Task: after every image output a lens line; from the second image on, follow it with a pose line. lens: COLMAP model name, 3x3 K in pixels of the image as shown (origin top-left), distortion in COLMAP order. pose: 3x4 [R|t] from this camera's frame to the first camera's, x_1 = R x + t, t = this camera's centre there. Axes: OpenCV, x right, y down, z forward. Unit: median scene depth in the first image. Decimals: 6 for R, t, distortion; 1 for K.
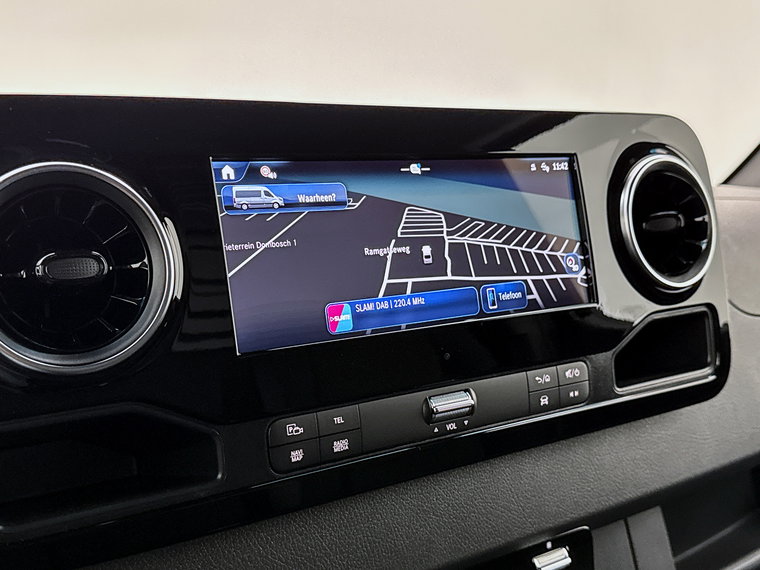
lens RADIAL K [[887.9, 0, 383.5], [0, 887.9, 284.5], [0, 0, 1]] dist [0.099583, 0.000000]
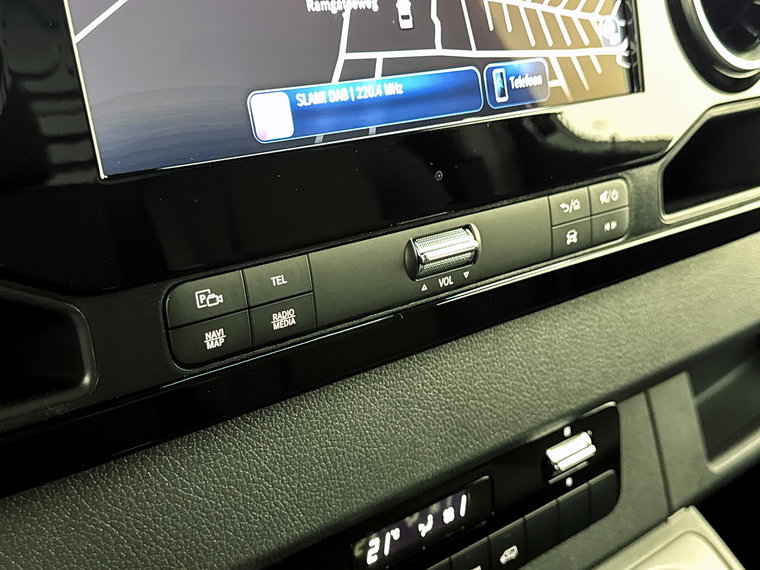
lens RADIAL K [[961.6, 0, 382.3], [0, 961.6, 288.6], [0, 0, 1]] dist [0.084999, 0.000000]
pose [[0.995683, -0.038380, 0.084510, -0.032306], [0.022619, 0.983387, 0.180104, 0.034489], [-0.090019, -0.177415, 0.980010, 0.300315]]
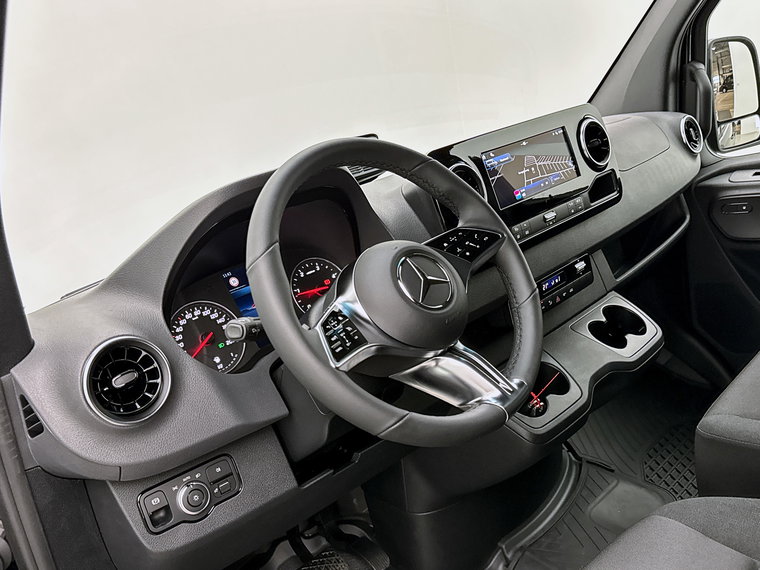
lens RADIAL K [[755.1, 0, 376.9], [0, 755.1, 279.5], [0, 0, 1]] dist [0.125427, 0.000000]
pose [[0.966721, -0.214688, 0.139141, -0.939403], [0.200535, 0.973608, 0.108959, -0.062669], [-0.158861, -0.077431, 0.984260, -1.566958]]
